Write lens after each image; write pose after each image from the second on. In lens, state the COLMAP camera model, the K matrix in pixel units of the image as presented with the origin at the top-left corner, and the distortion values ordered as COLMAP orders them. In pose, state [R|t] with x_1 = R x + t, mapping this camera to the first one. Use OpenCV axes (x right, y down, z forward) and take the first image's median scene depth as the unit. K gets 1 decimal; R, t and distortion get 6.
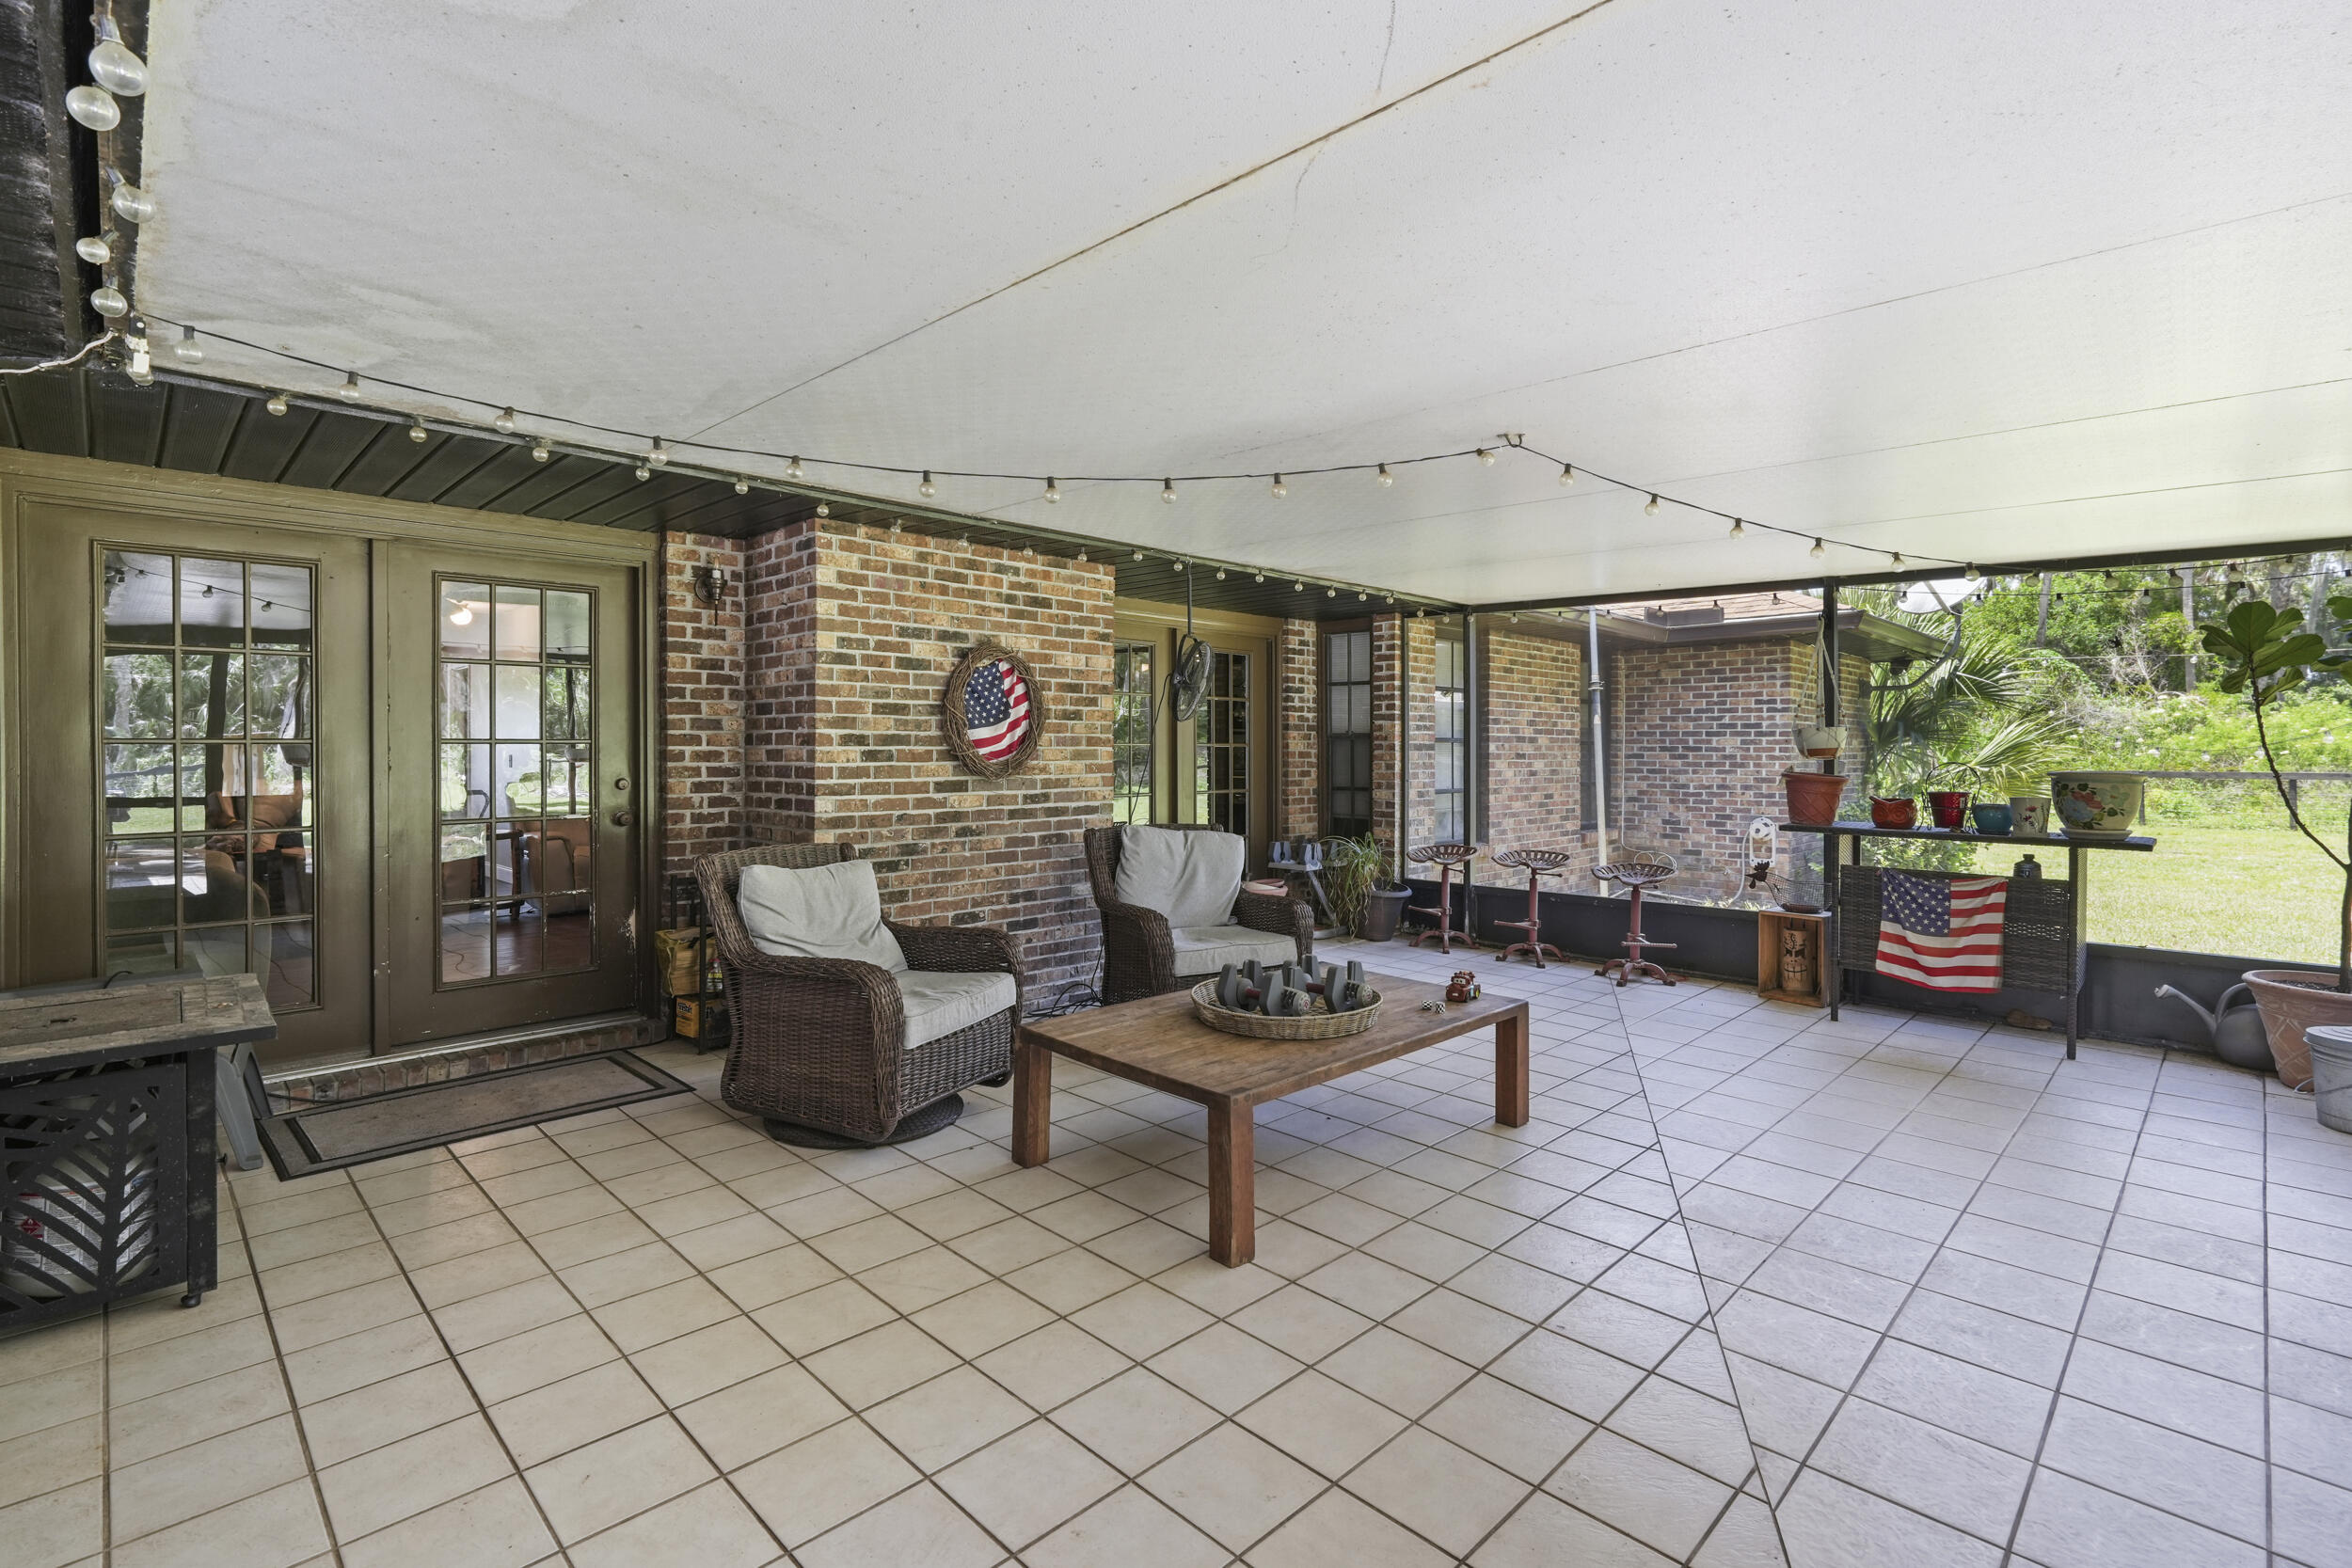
lens RADIAL K [[1075.3, 0, 1189.1], [0, 1075.3, 763.3], [0, 0, 1]] dist [-0.001308, 0.001510]
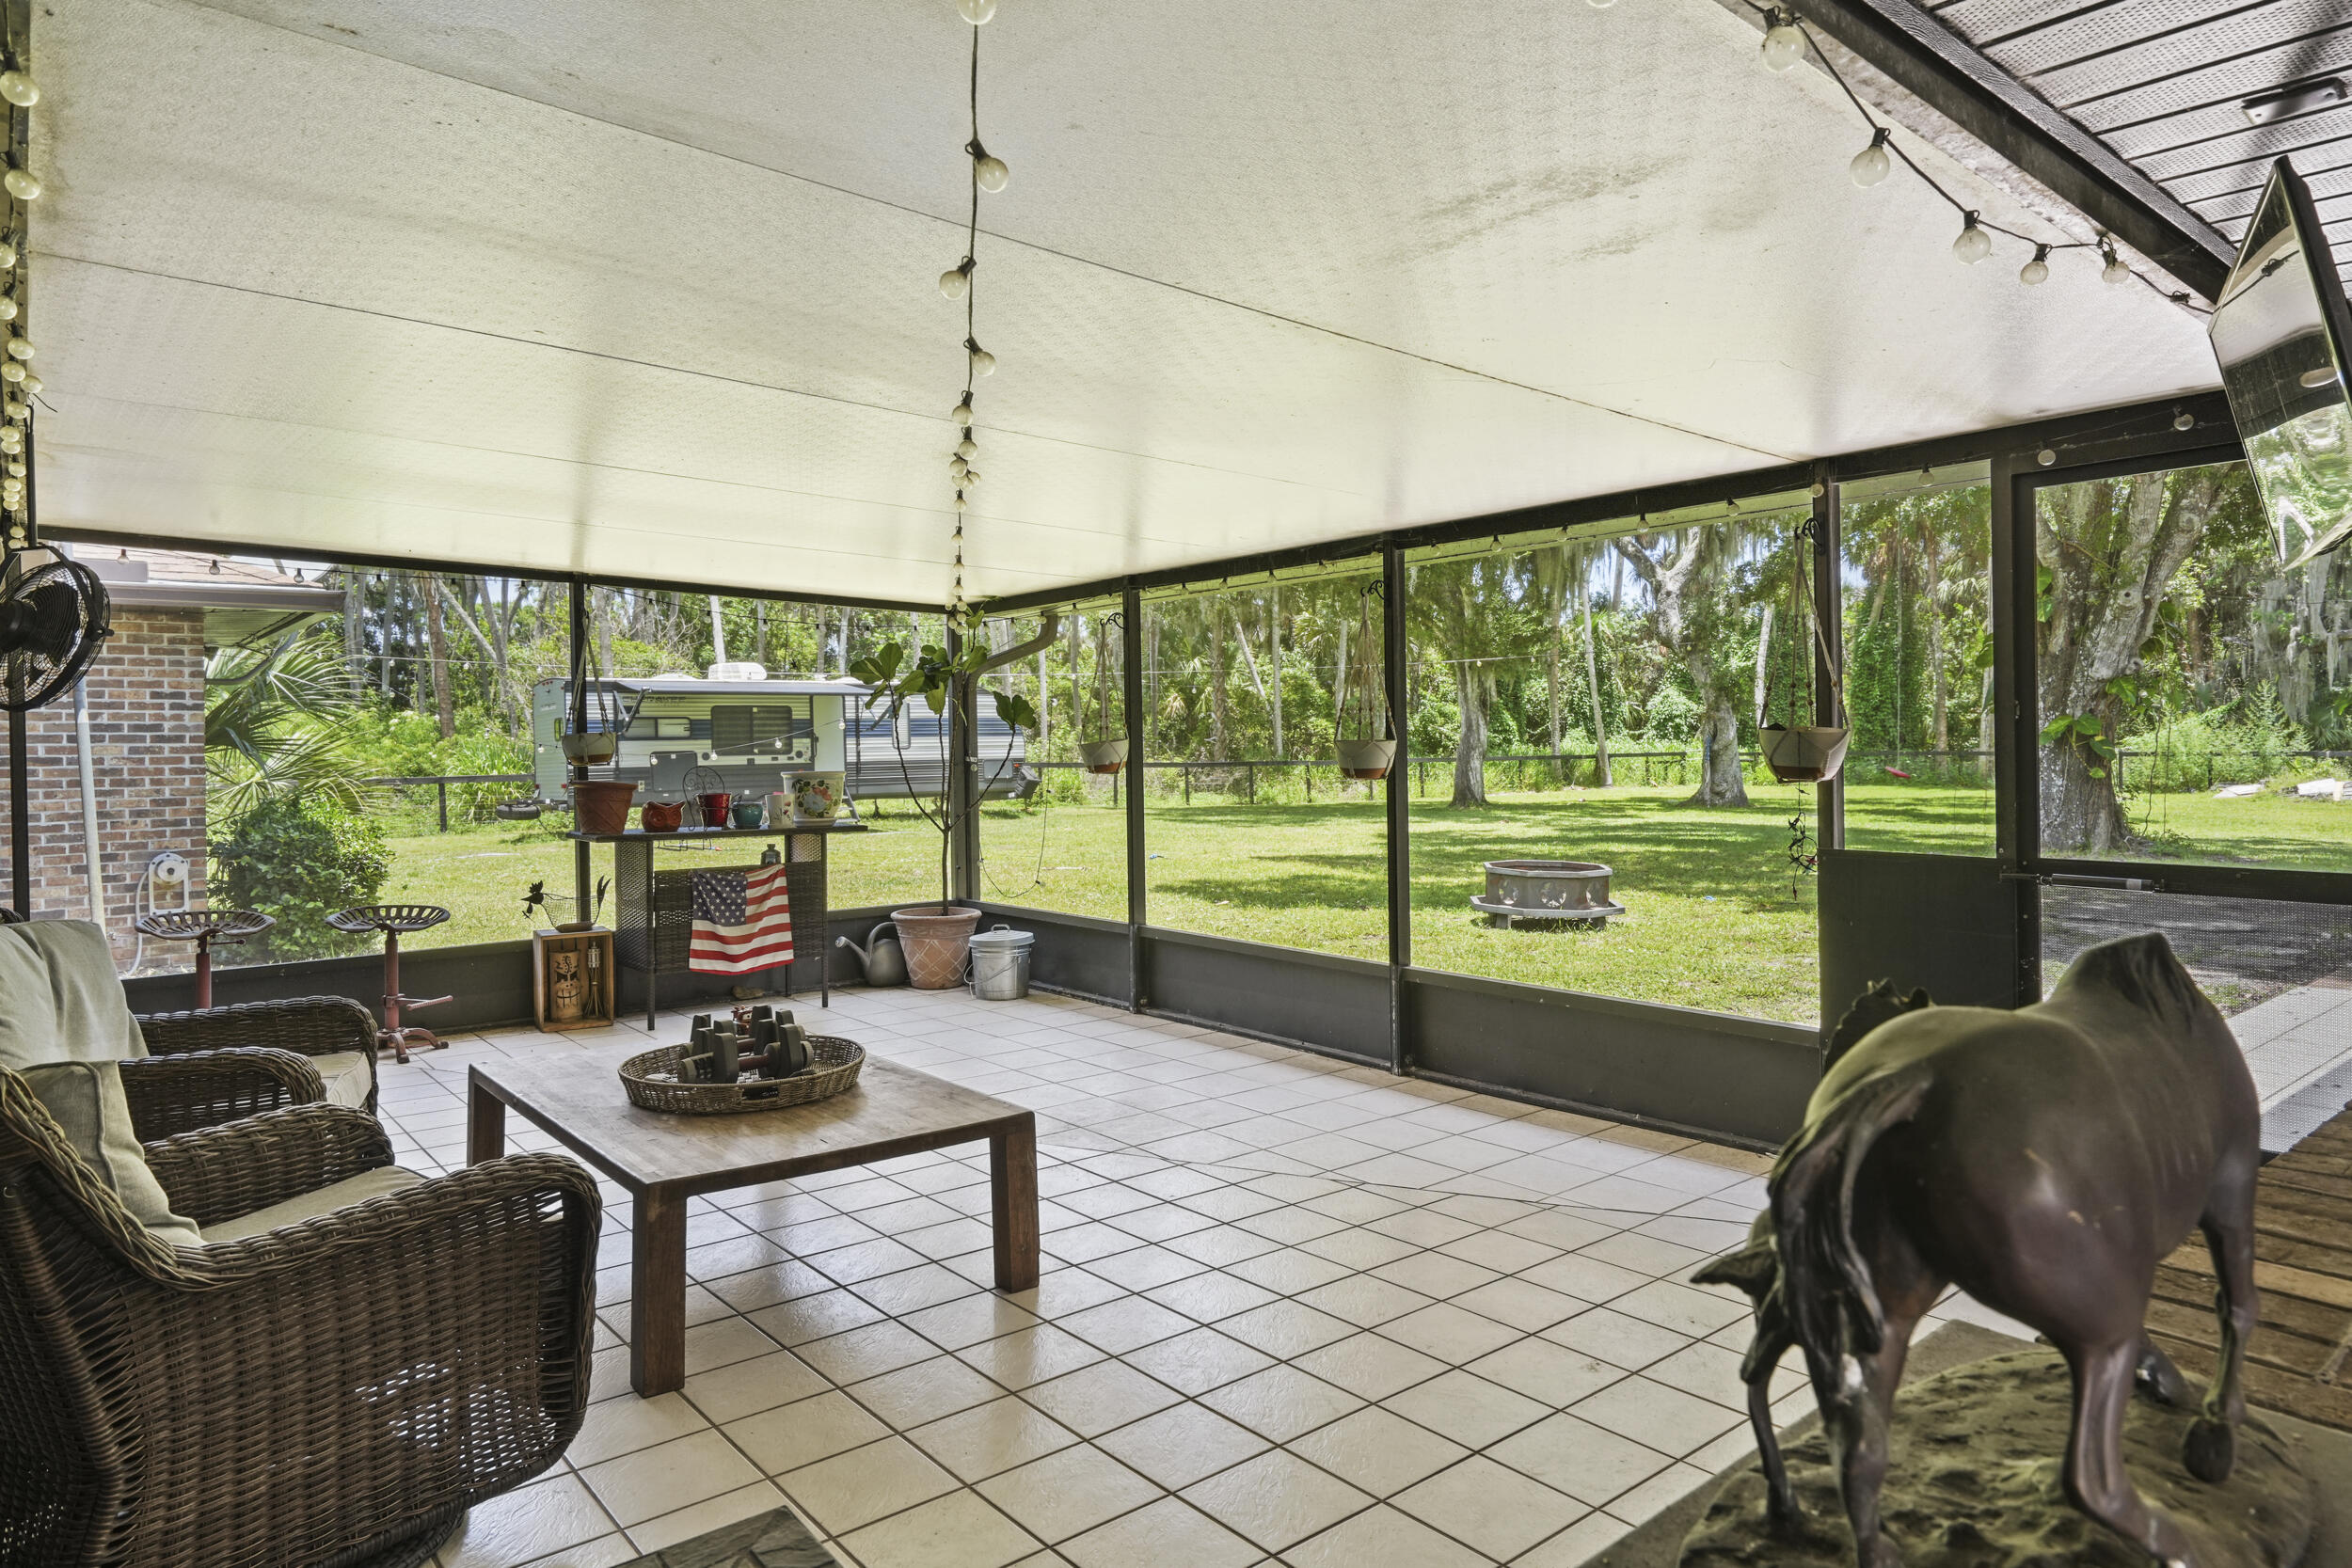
lens RADIAL K [[1382.1, 0, 1195.2], [0, 1382.1, 767.6], [0, 0, 1]] dist [-0.001239, -0.000093]
pose [[0.089151, -0.015064, 0.995904, -0.566900], [0.024547, 0.999615, 0.012923, -0.004741], [-0.995716, 0.023294, 0.089486, 0.356488]]
